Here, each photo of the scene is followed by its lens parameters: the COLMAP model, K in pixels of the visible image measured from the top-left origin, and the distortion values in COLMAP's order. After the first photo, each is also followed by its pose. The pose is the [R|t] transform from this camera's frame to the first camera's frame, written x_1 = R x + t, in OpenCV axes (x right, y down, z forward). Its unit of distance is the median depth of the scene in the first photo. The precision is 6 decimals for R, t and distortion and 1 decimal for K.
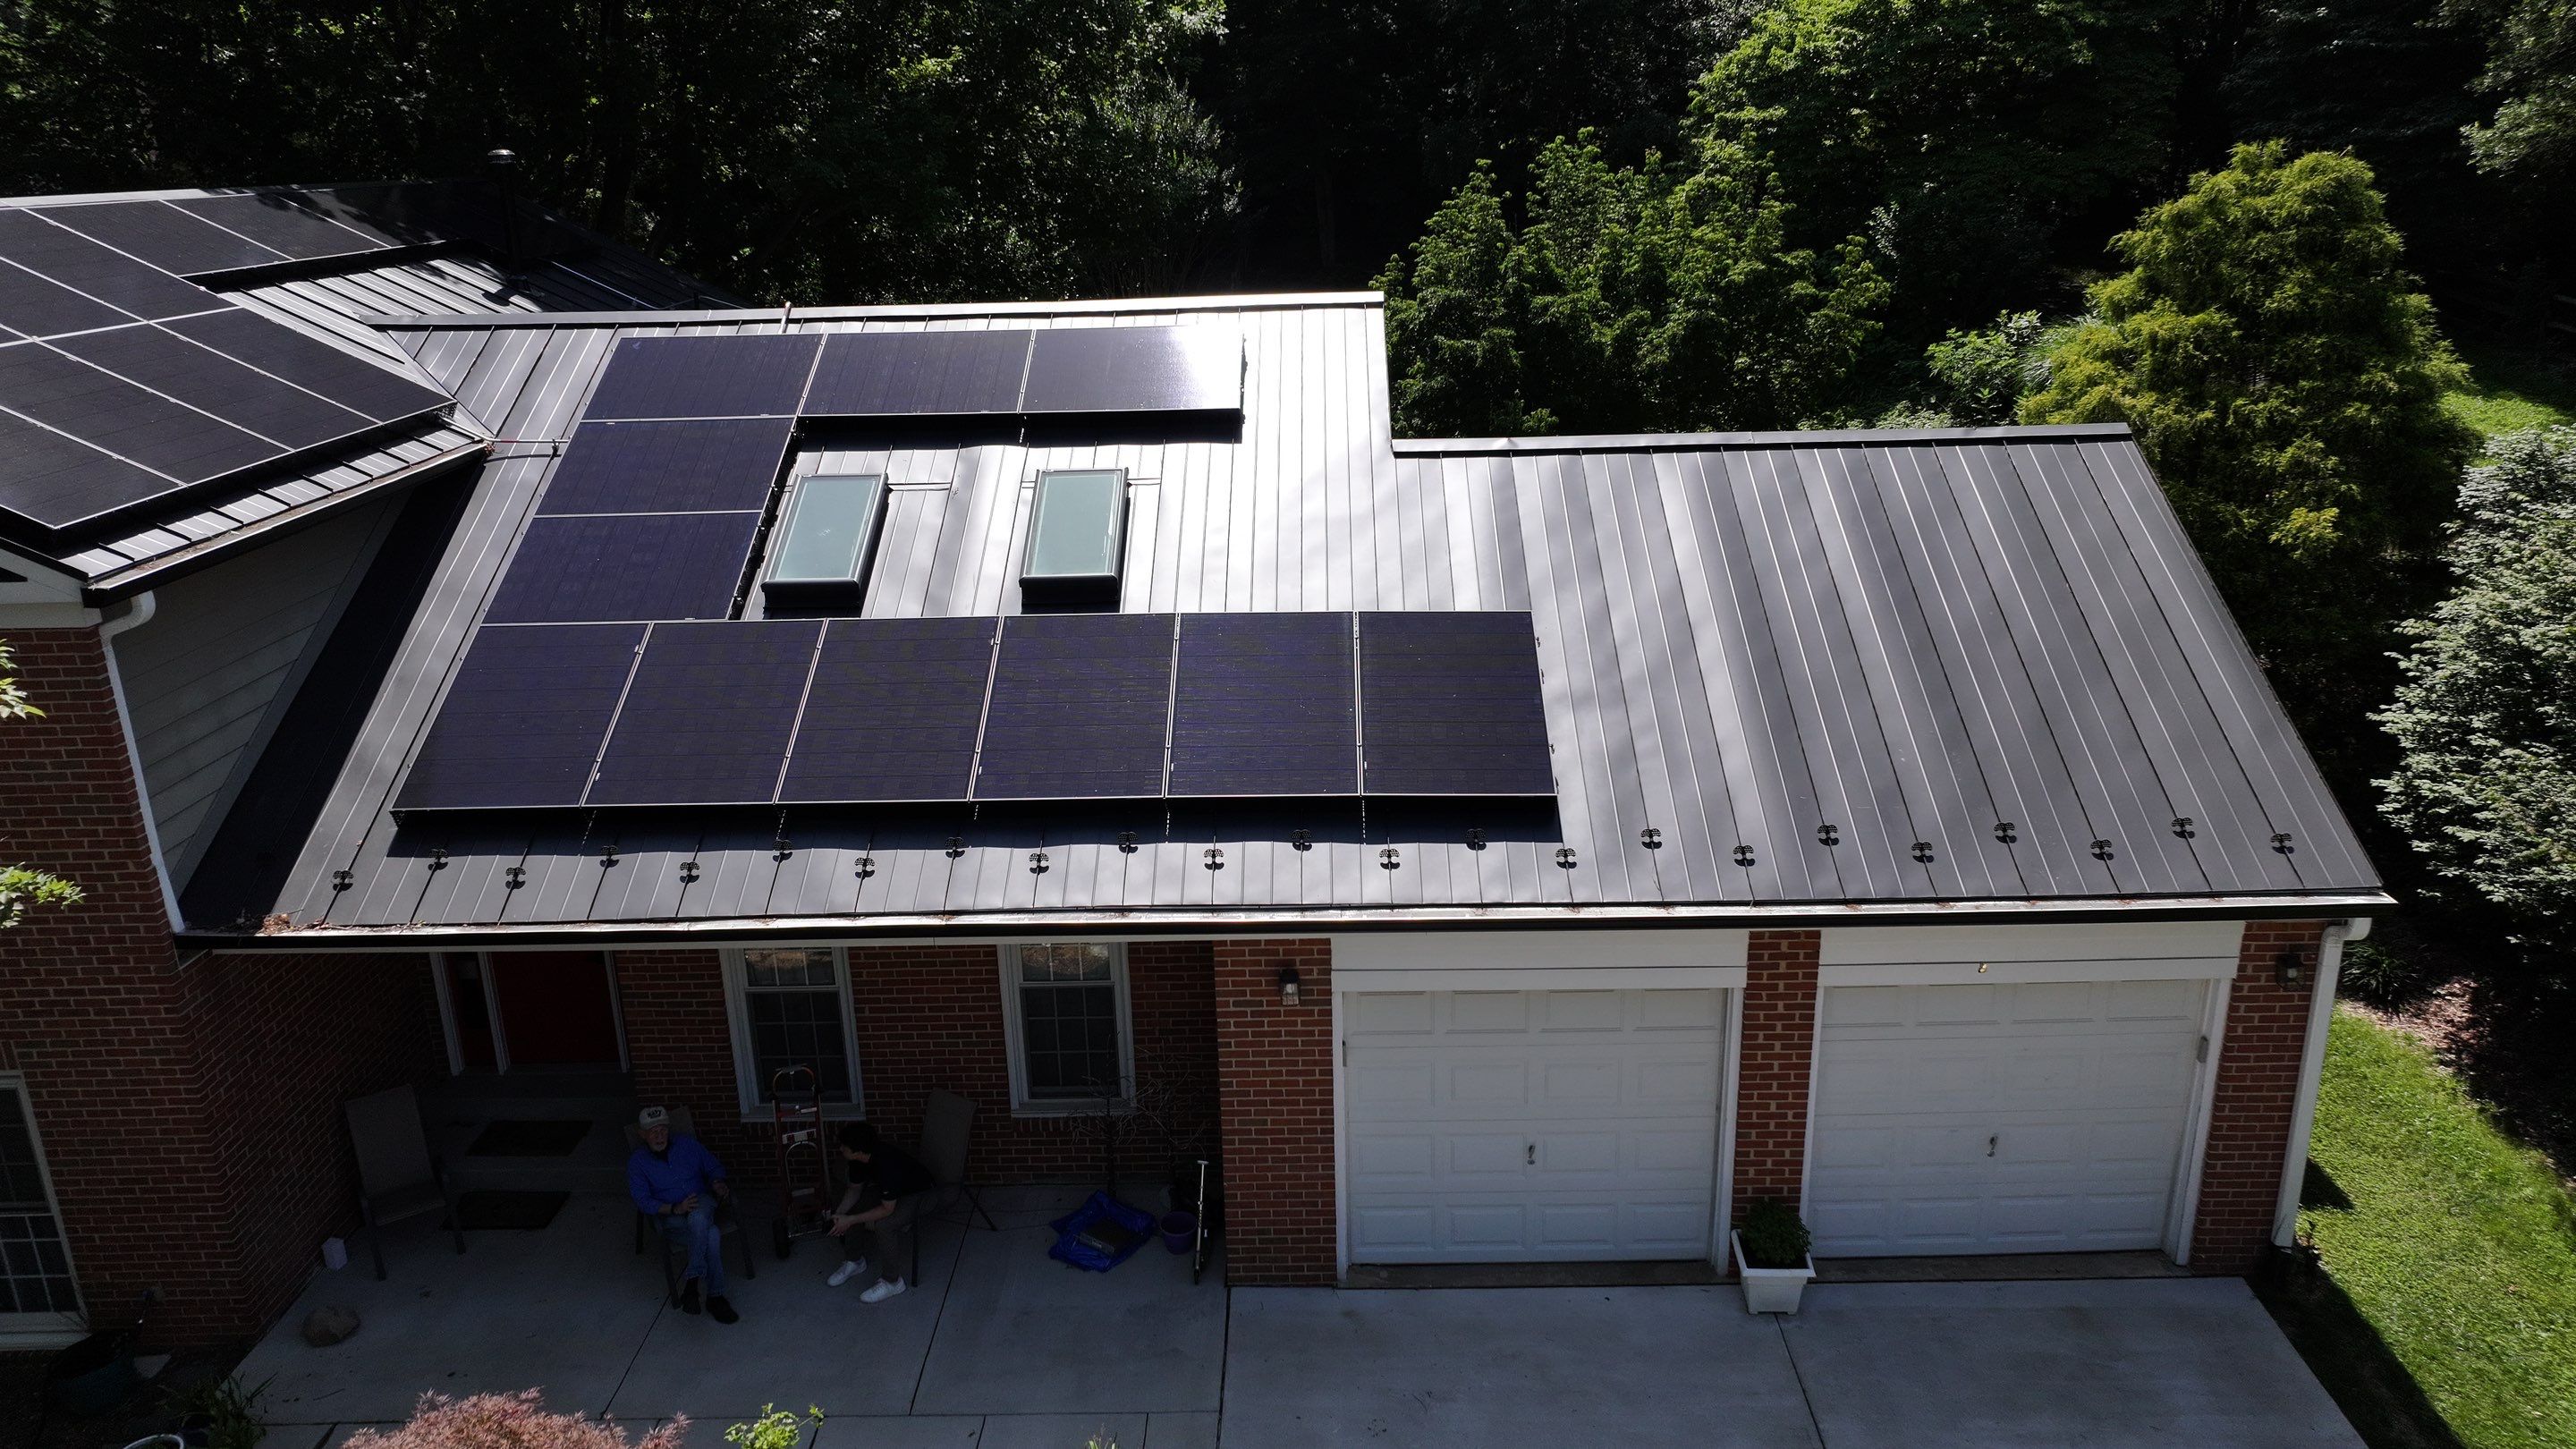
lens RADIAL K [[1799.9, 0, 1288.0], [0, 1799.9, 724.5], [0, 0, 1]] dist [0.000094, 0.012134]
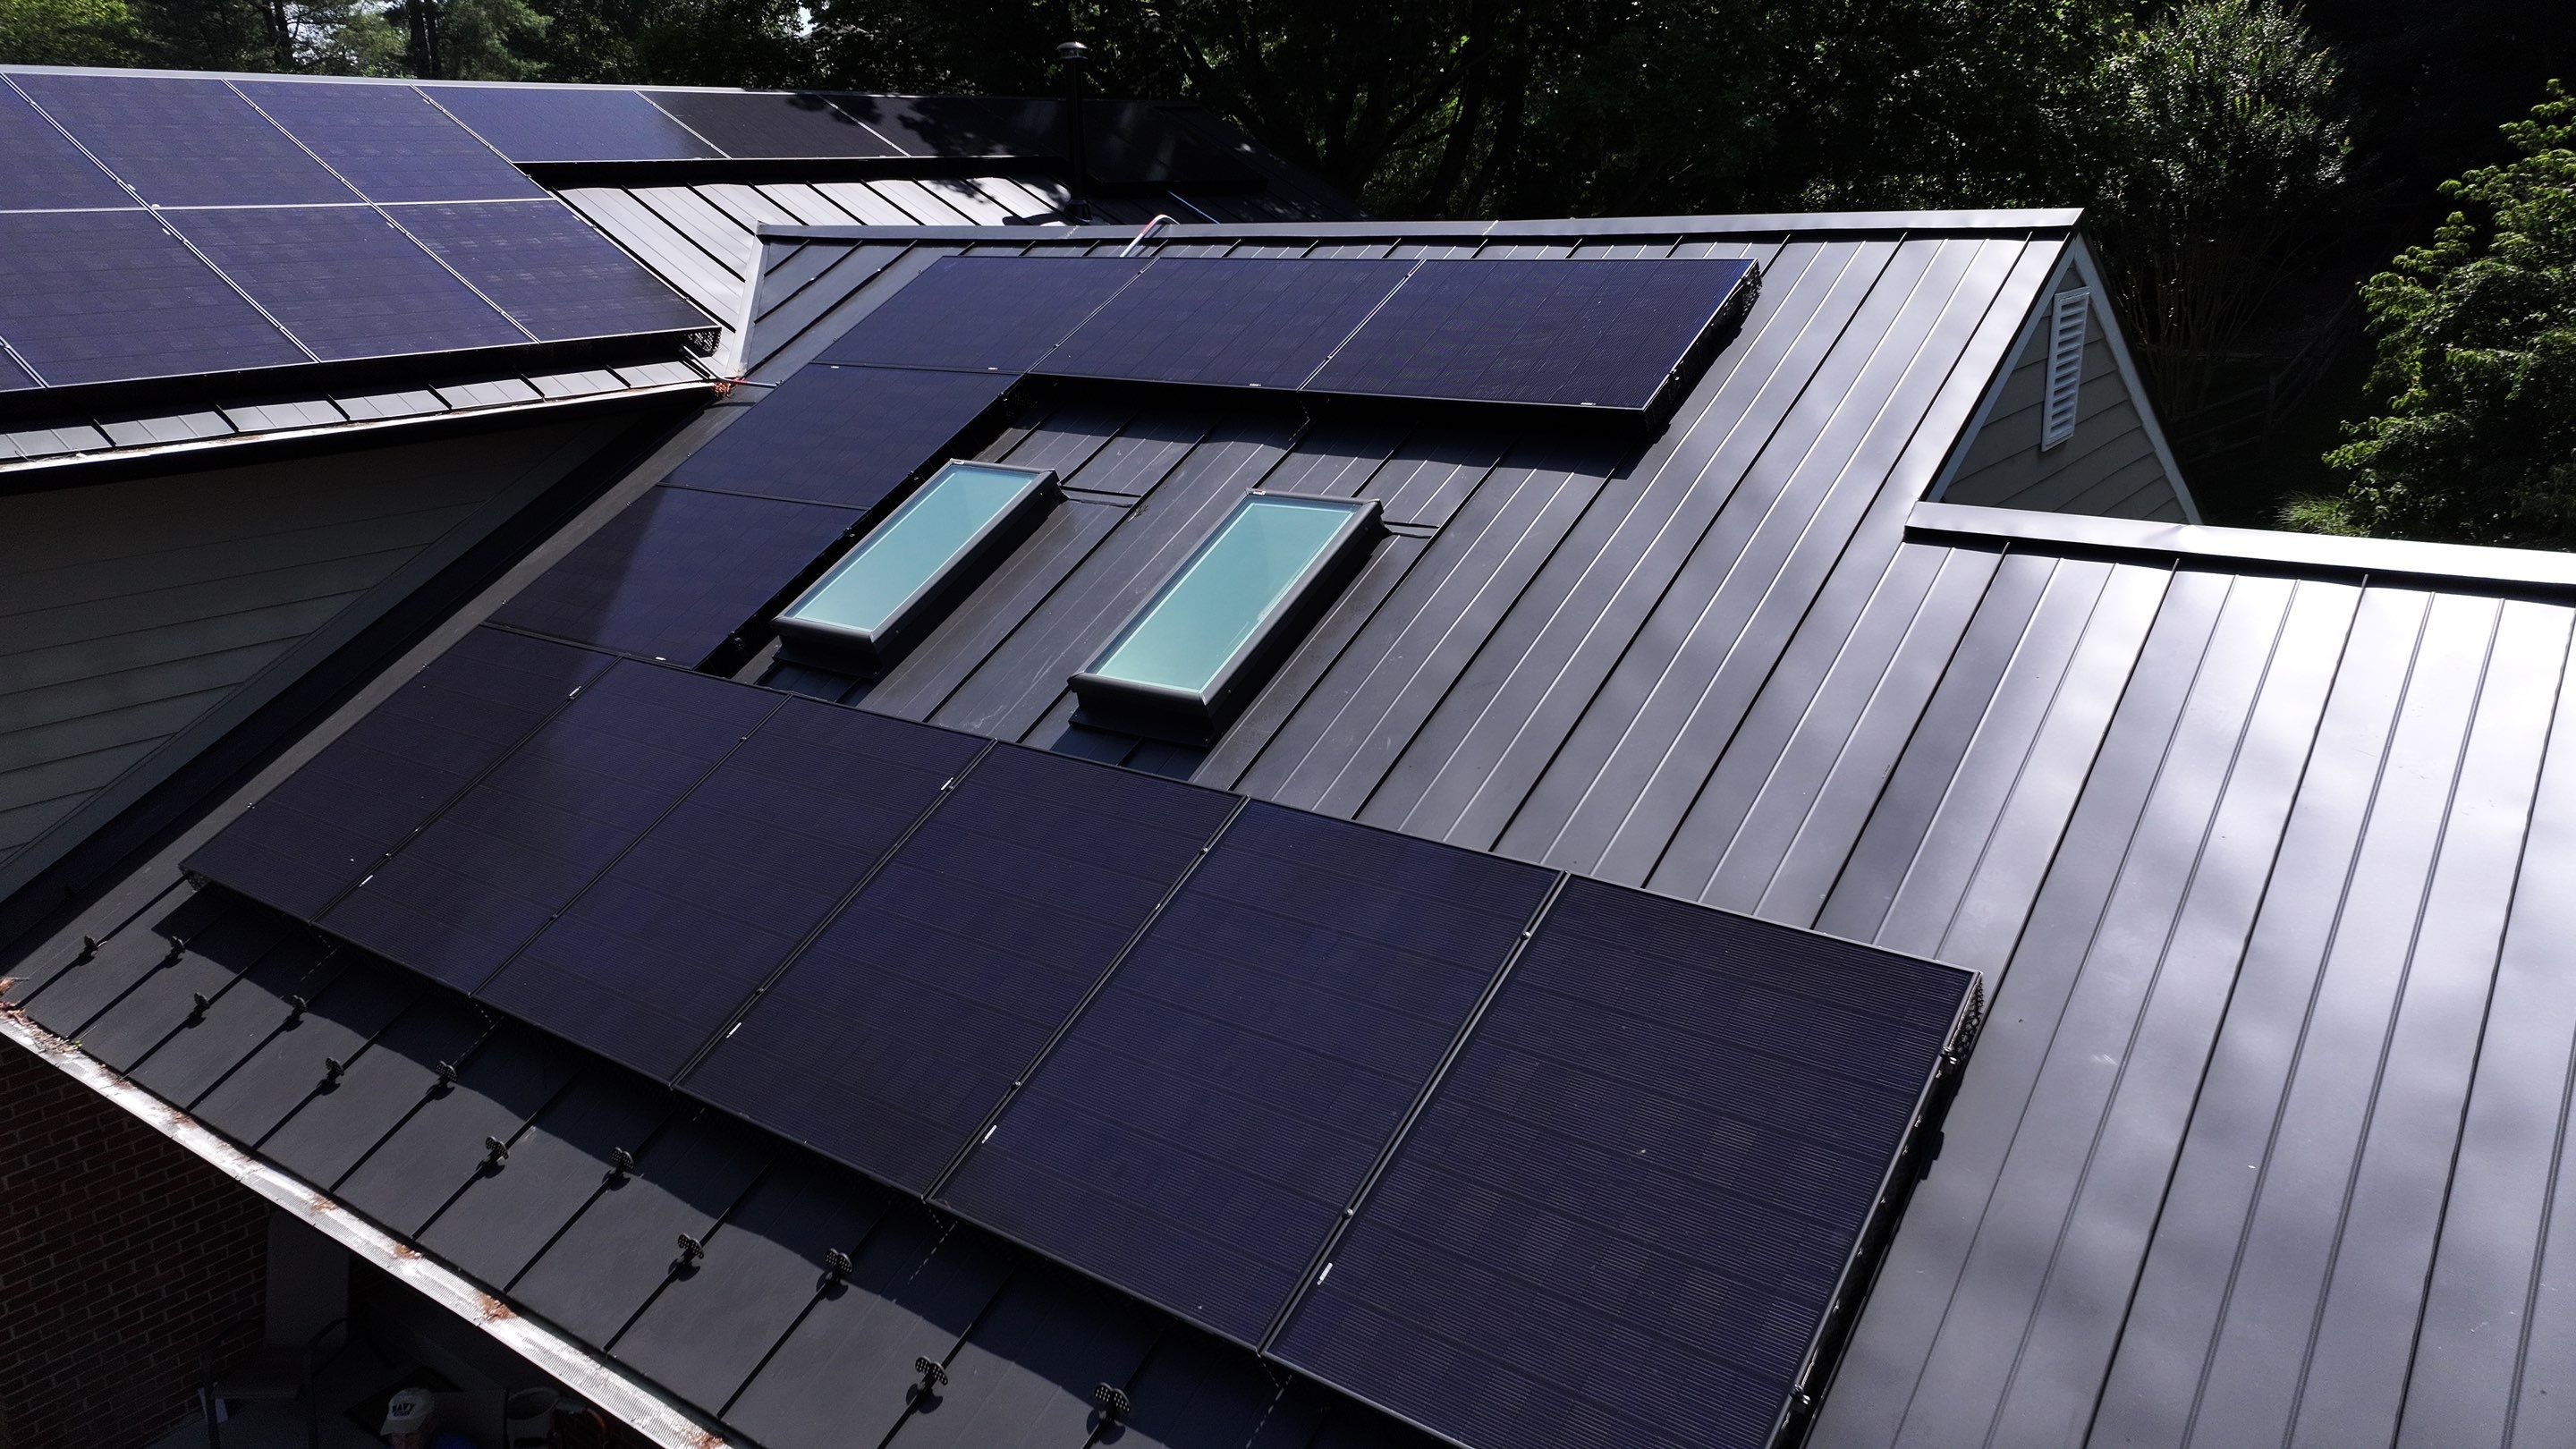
lens RADIAL K [[1799.9, 0, 1288.0], [0, 1799.9, 724.5], [0, 0, 1]] dist [0.000094, 0.012134]
pose [[0.810842, 0.172428, -0.559289, 0.227422], [-0.176556, 0.983161, 0.047141, -0.109997], [0.558000, 0.060522, 0.827631, 0.612857]]
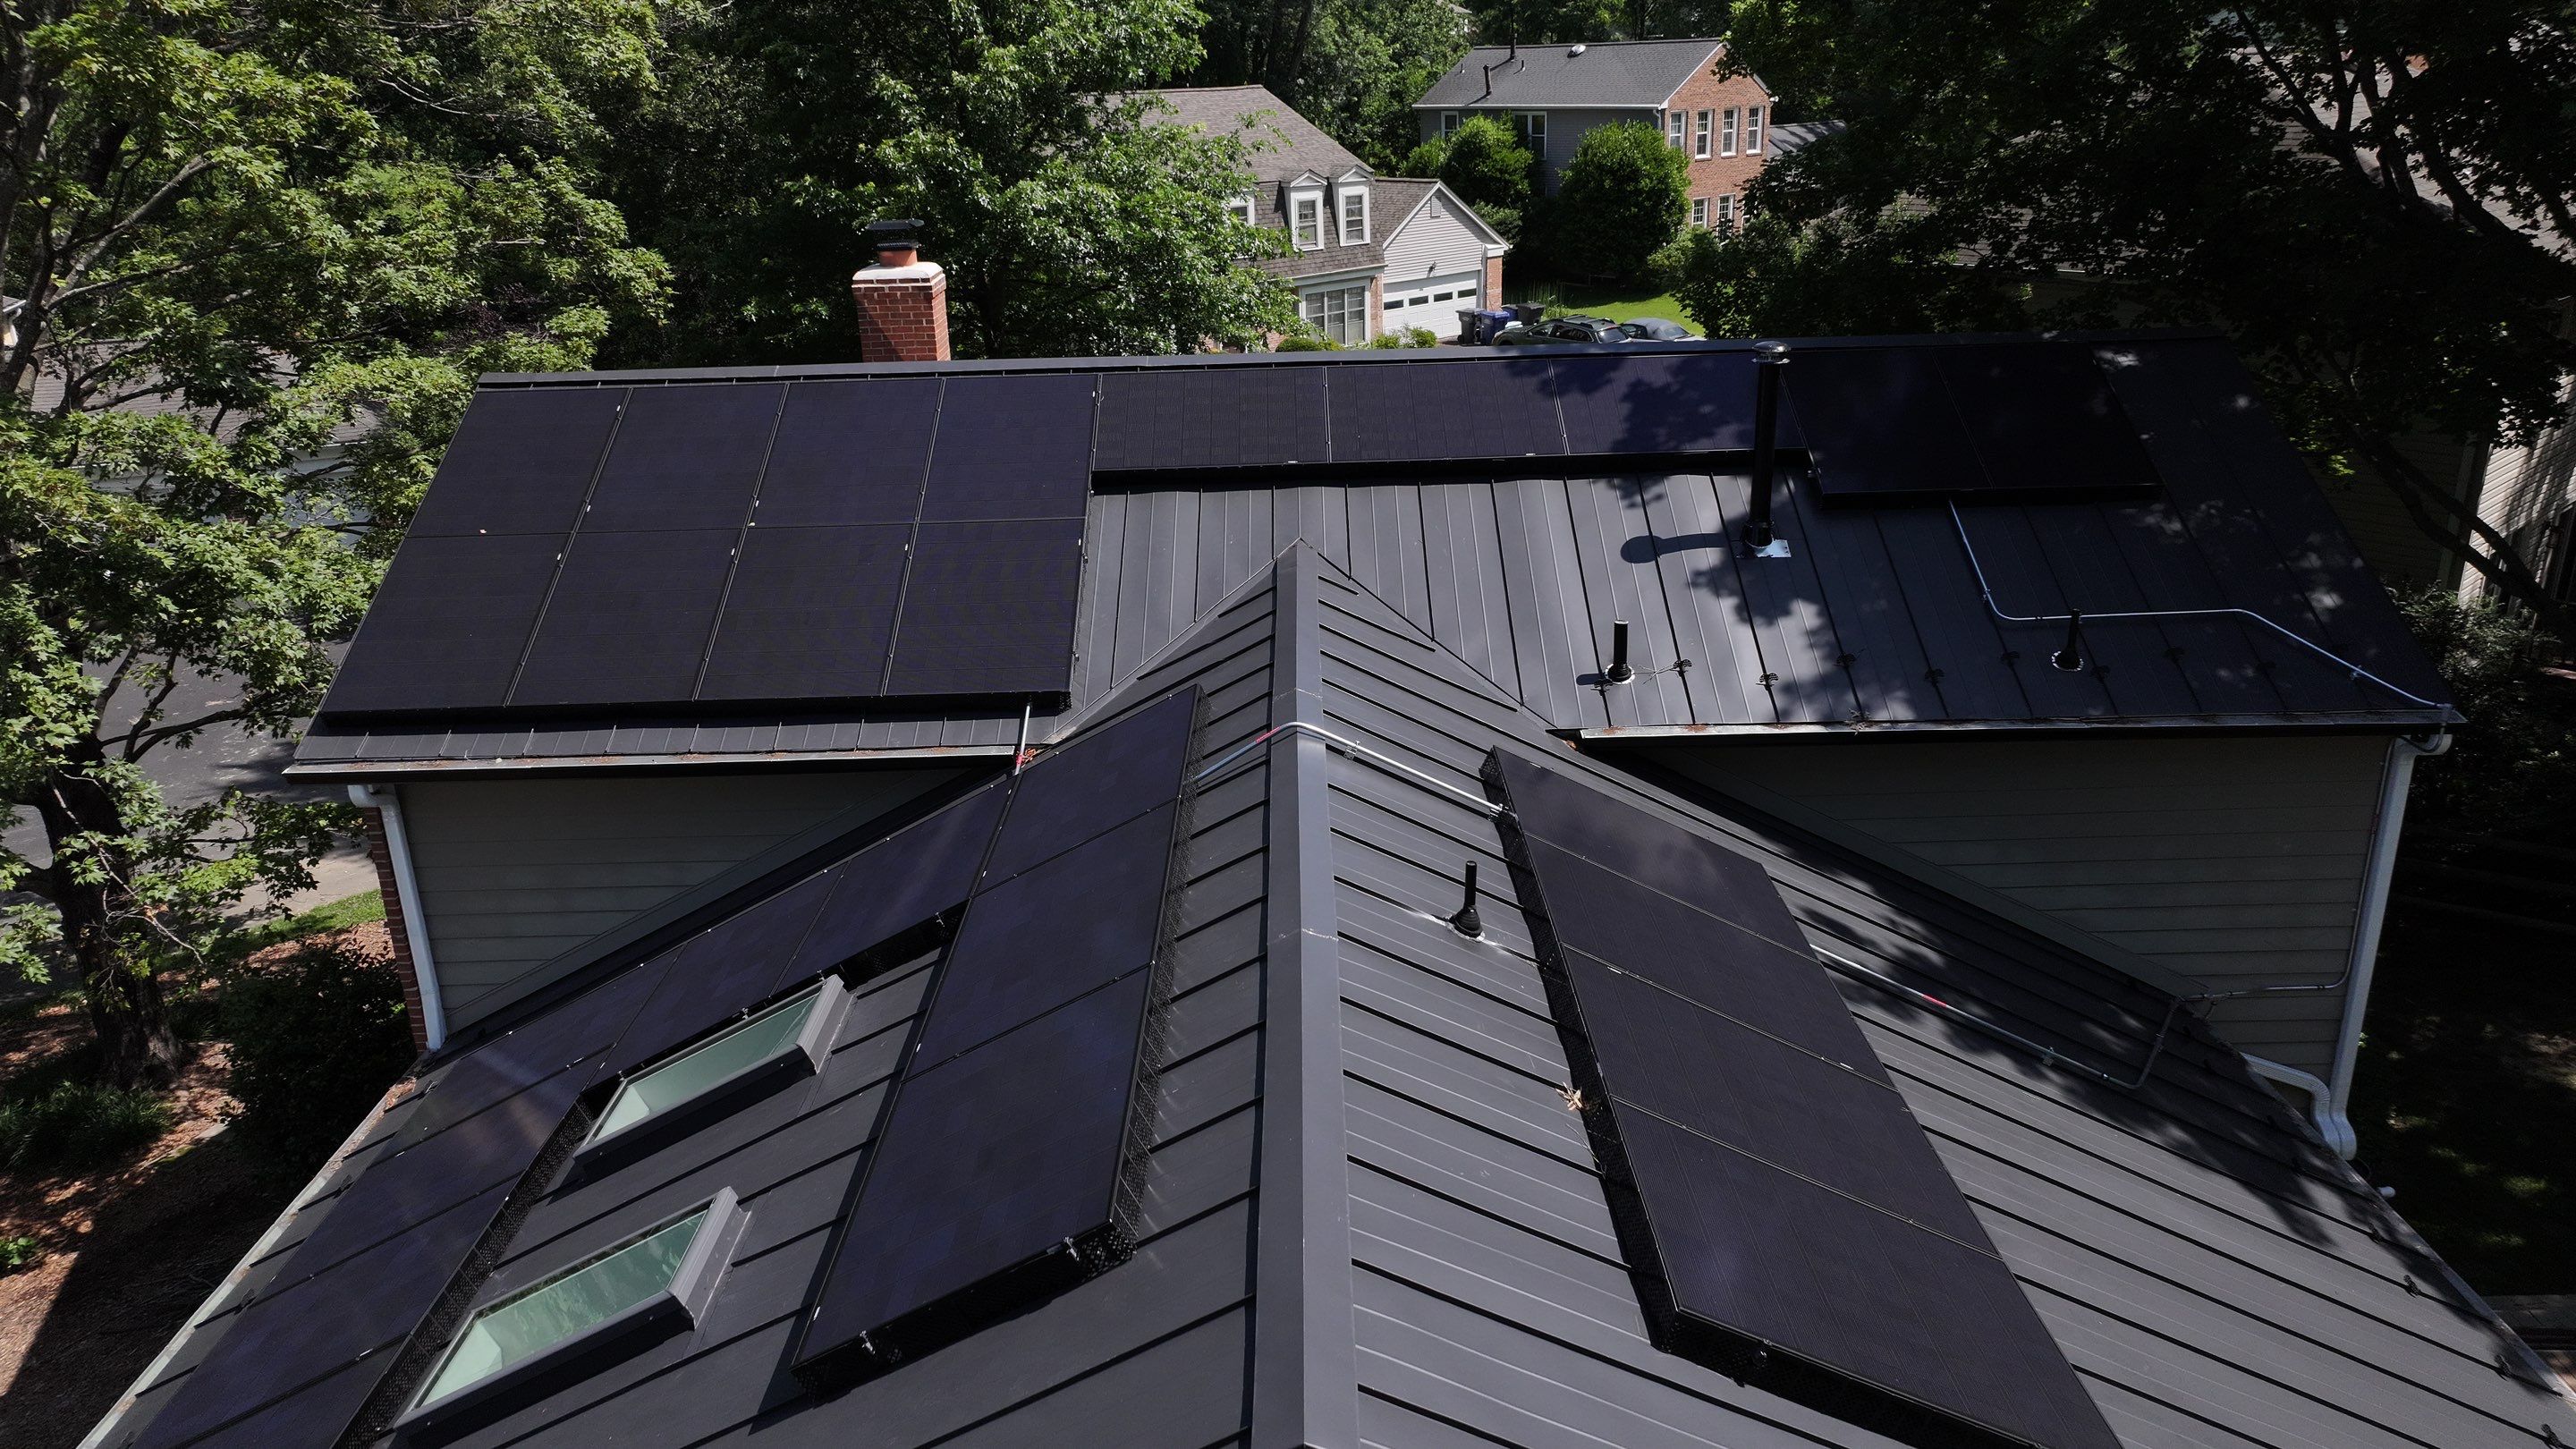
lens RADIAL K [[1795.8, 0, 1287.4], [0, 1795.8, 719.3], [0, 0, 1]] dist [0.005229, -0.006927]
pose [[0.015388, 0.366464, -0.930305, 0.359620], [-0.282476, 0.894108, 0.347533, -0.571677], [0.959151, 0.257441, 0.117275, 1.199807]]
